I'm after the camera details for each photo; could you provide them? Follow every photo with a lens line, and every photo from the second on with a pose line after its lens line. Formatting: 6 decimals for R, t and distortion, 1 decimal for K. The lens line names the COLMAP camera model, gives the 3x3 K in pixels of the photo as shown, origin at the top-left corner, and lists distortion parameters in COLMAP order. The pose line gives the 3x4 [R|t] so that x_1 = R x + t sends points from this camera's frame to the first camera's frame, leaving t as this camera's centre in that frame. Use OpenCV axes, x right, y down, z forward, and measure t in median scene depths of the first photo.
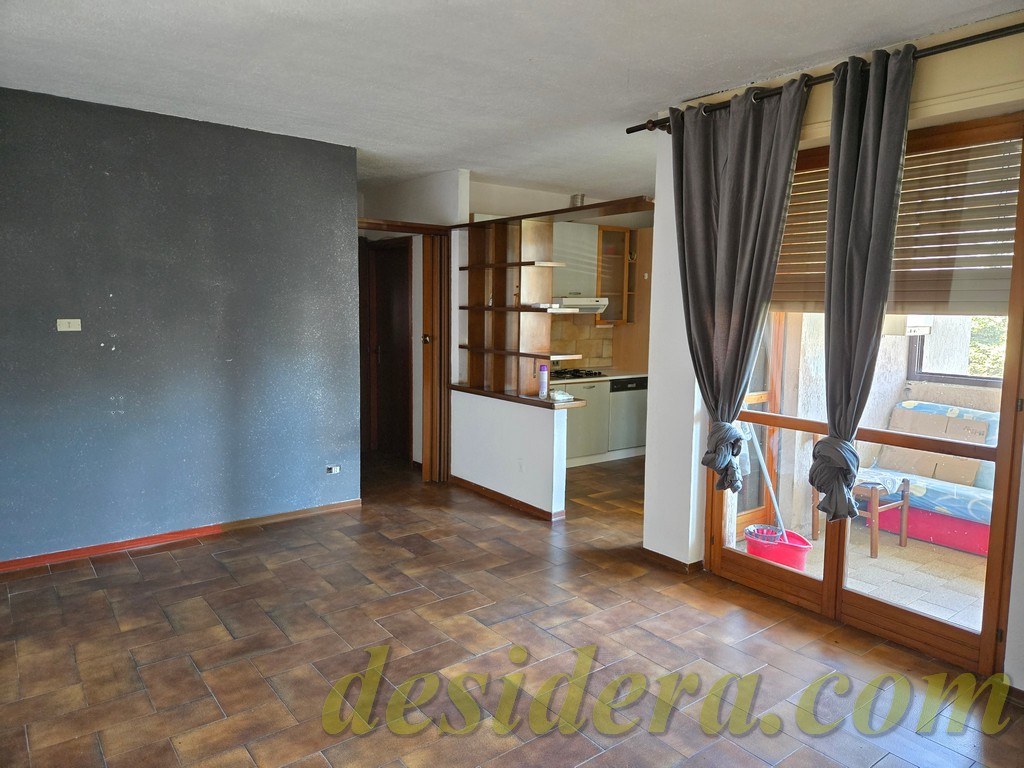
lens RADIAL K [[687.3, 0, 515.9], [0, 687.3, 381.3], [0, 0, 1]] dist [0.050896, -0.034522]
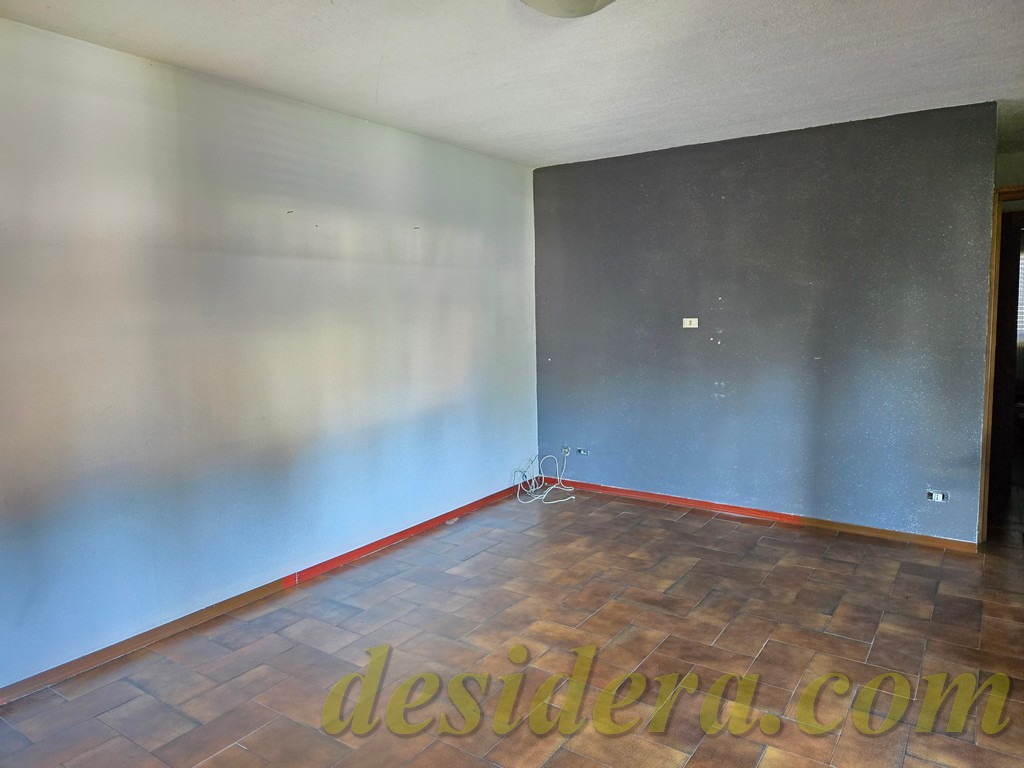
lens RADIAL K [[687.3, 0, 516.9], [0, 687.3, 377.5], [0, 0, 1]] dist [0.050896, -0.034522]
pose [[0.307927, 0.080465, -0.948001, 0.468499], [-0.085582, 0.994720, 0.056631, -0.025453], [0.947553, 0.063693, 0.313187, 0.307644]]
